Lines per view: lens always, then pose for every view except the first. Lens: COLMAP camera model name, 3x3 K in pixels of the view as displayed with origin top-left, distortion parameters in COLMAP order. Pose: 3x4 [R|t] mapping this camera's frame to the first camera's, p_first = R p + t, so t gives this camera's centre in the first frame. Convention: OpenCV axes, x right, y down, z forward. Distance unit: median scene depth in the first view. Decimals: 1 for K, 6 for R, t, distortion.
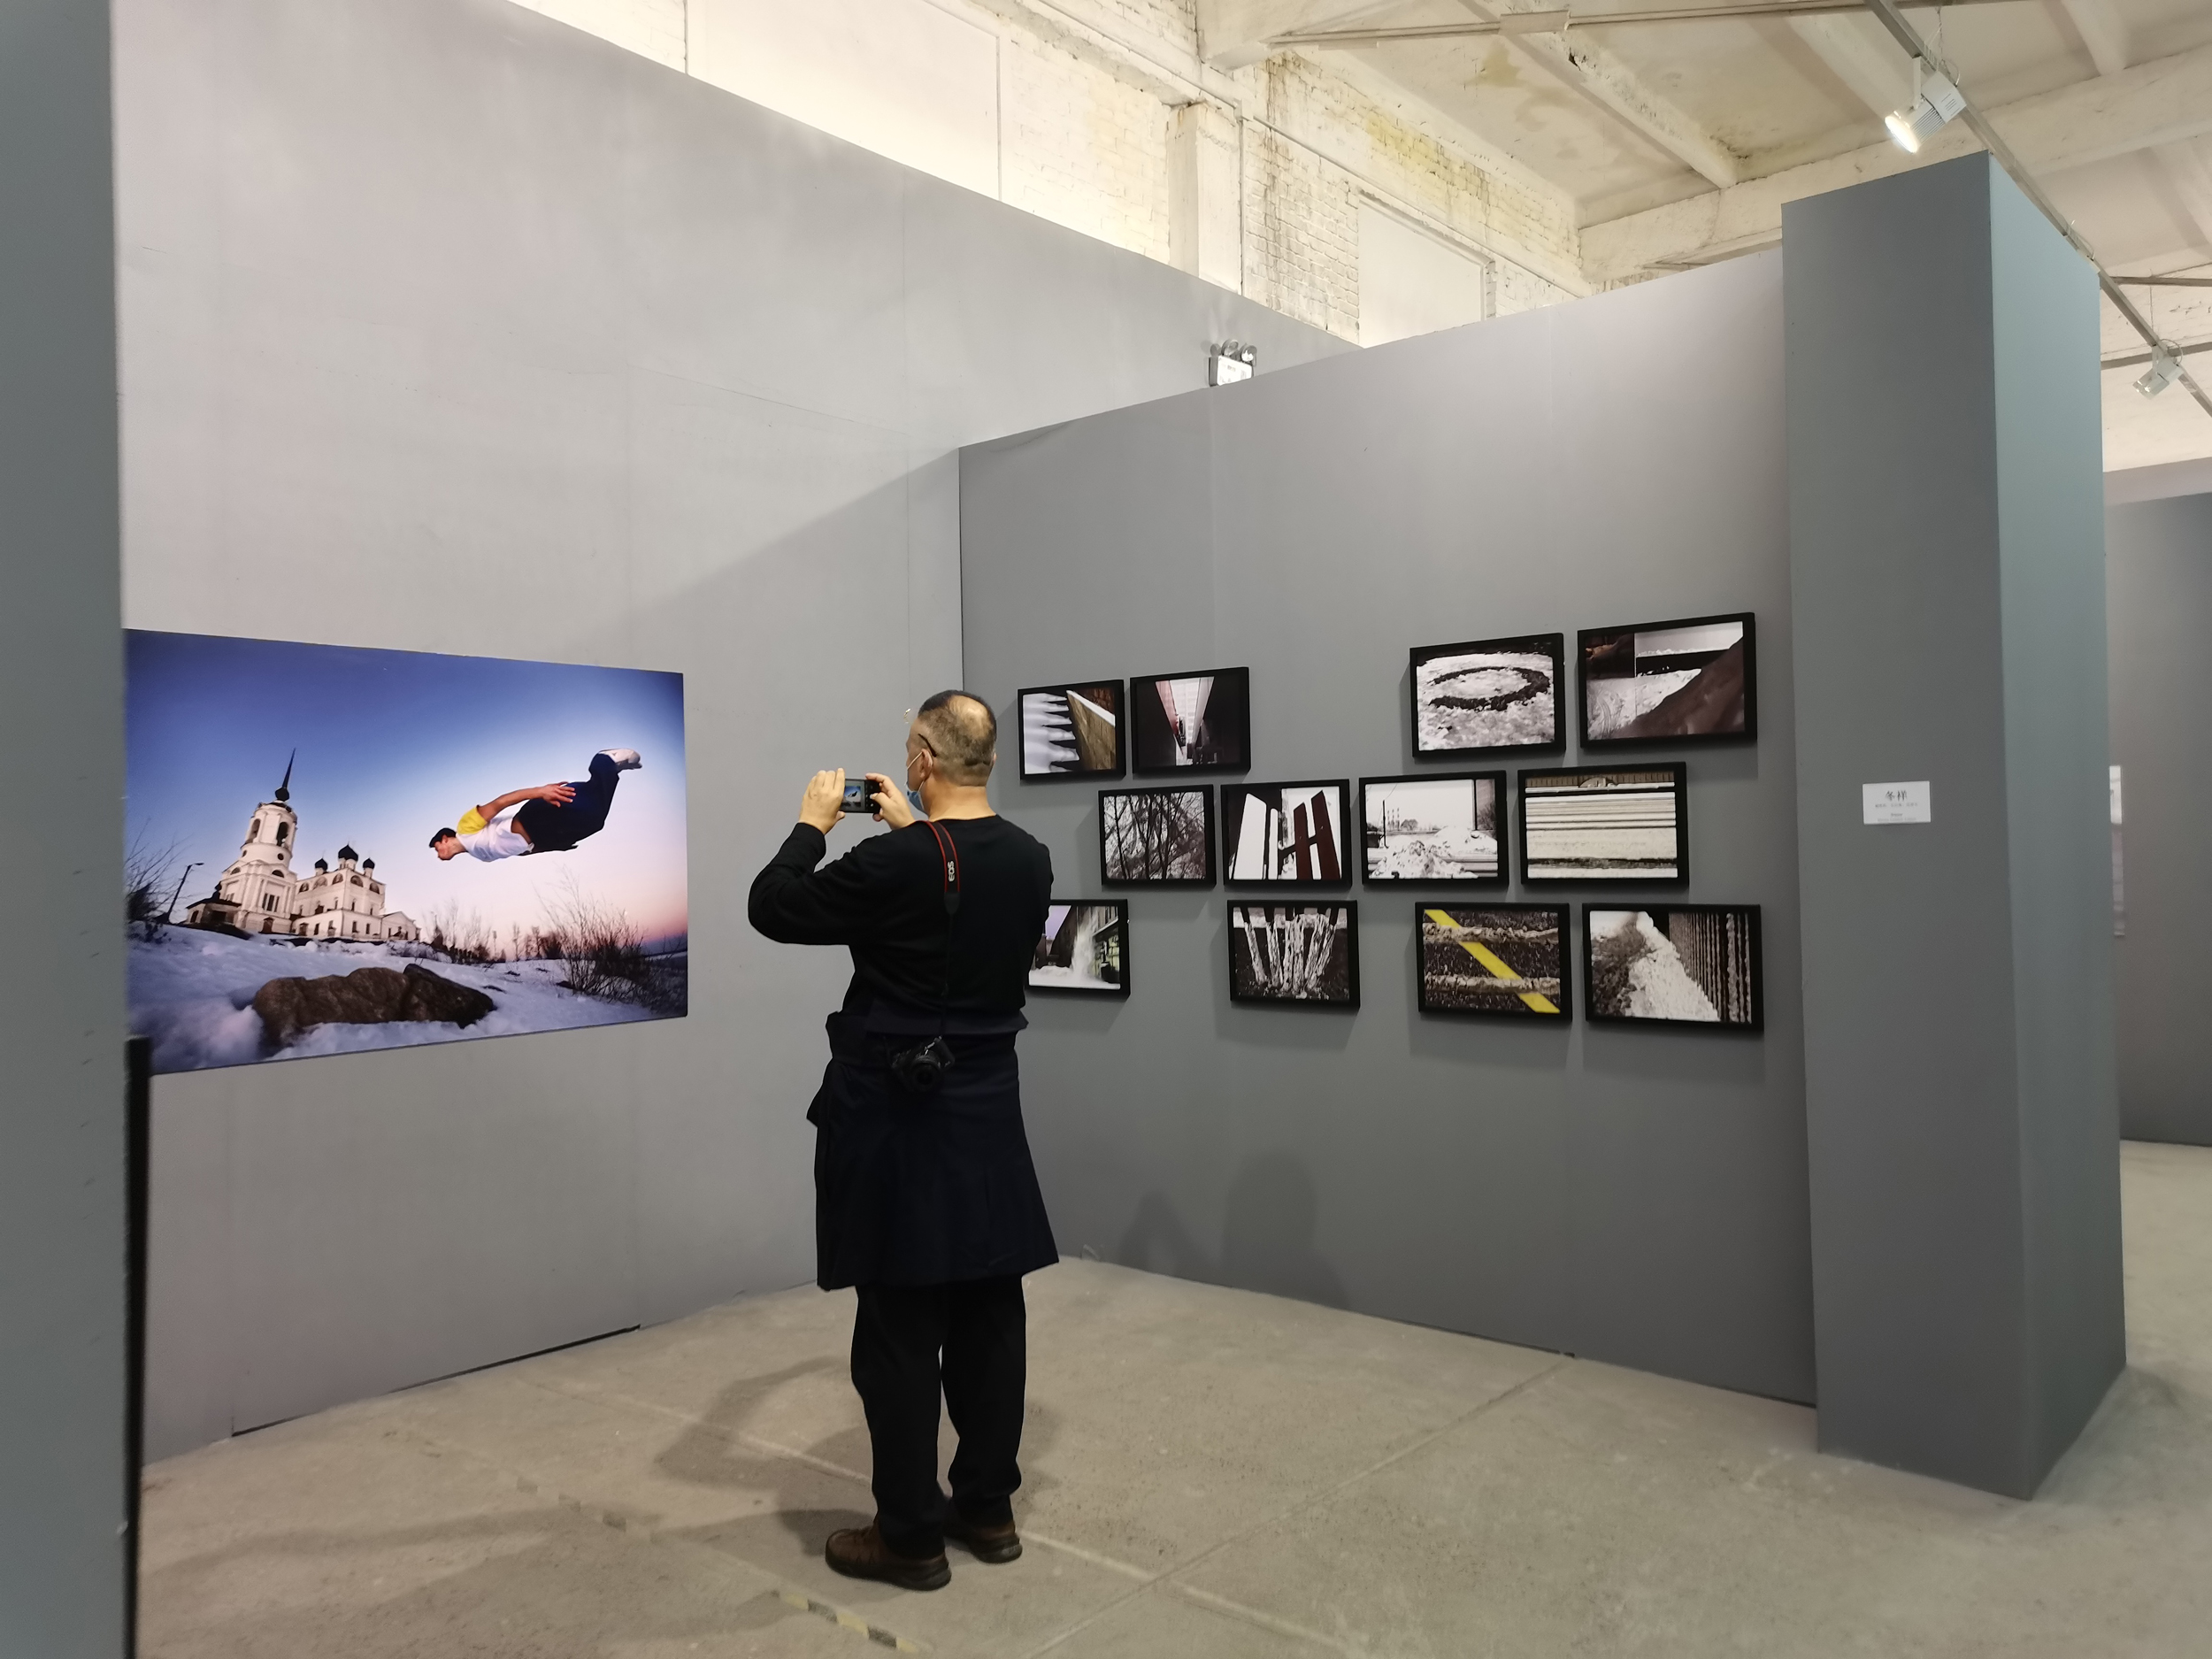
lens RADIAL K [[1667.1, 0, 1106.0], [0, 1667.1, 829.5], [0, 0, 1]] dist [0.042036, -0.008877]
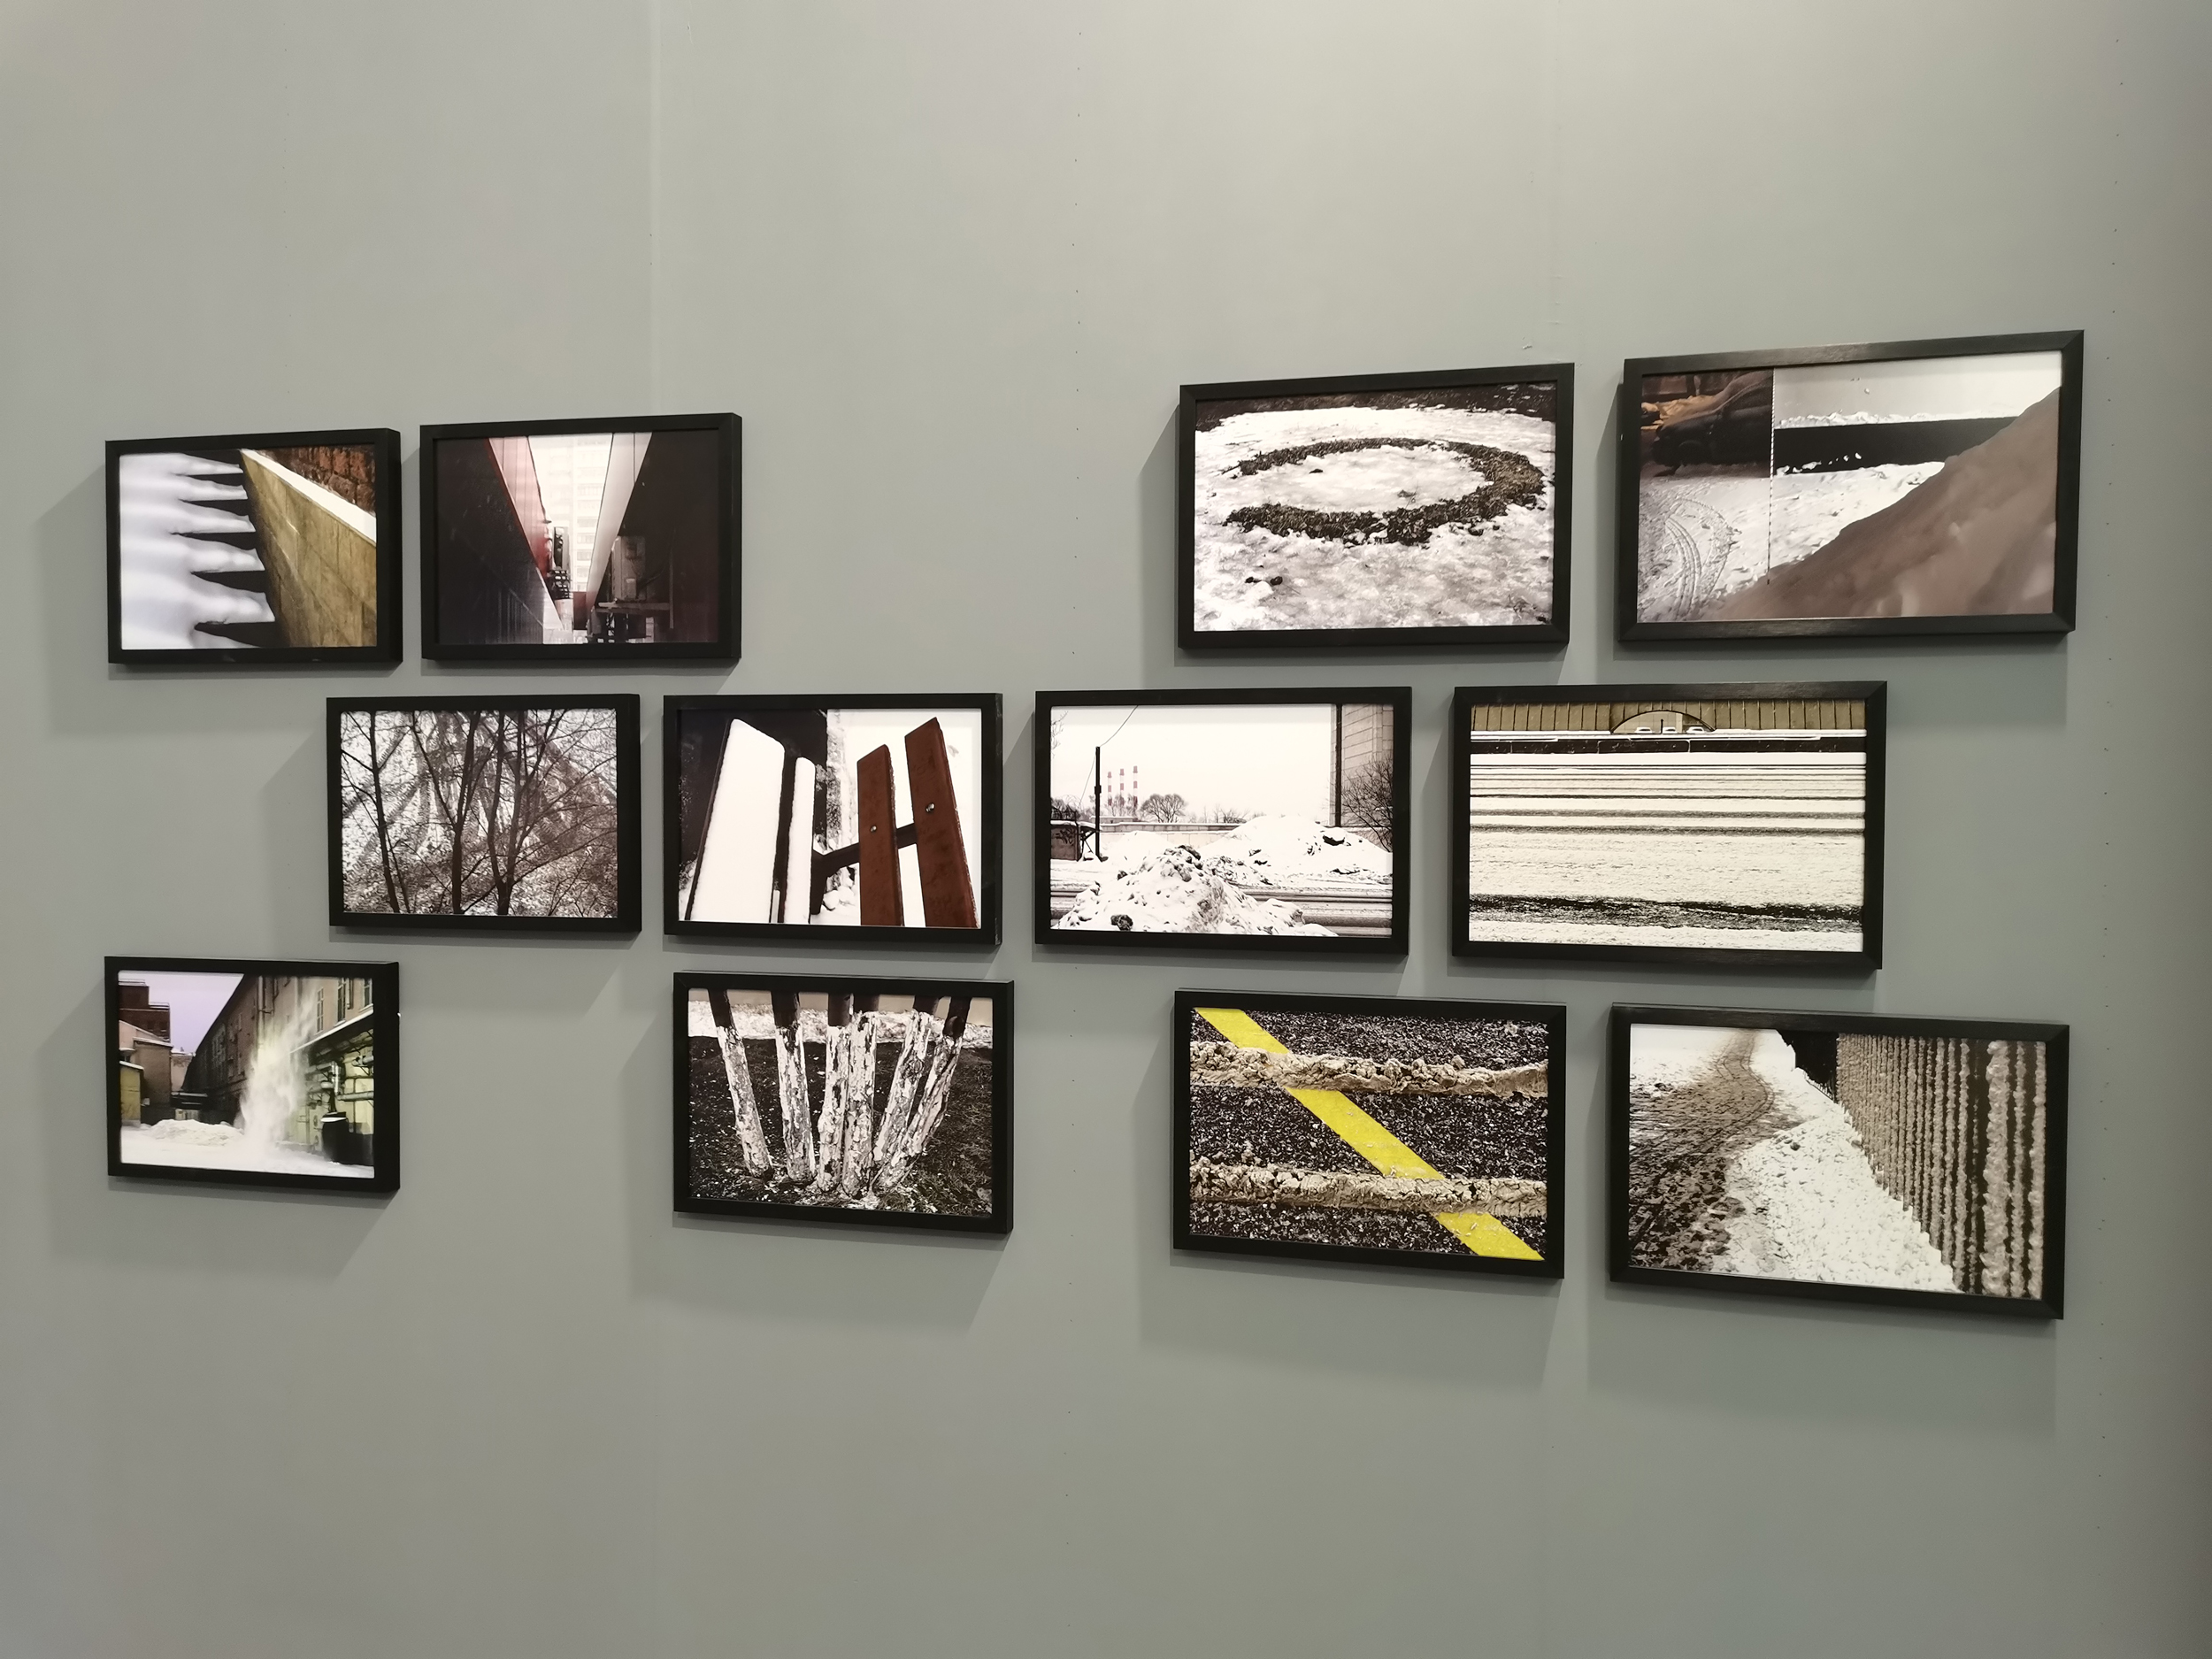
lens RADIAL K [[1667.1, 0, 1106.0], [0, 1667.1, 829.5], [0, 0, 1]] dist [0.042036, -0.008877]
pose [[0.895404, 0.022238, 0.444698, -0.019351], [-0.030449, 0.999472, 0.011328, -0.001450], [-0.444211, -0.023683, 0.895609, 0.644672]]
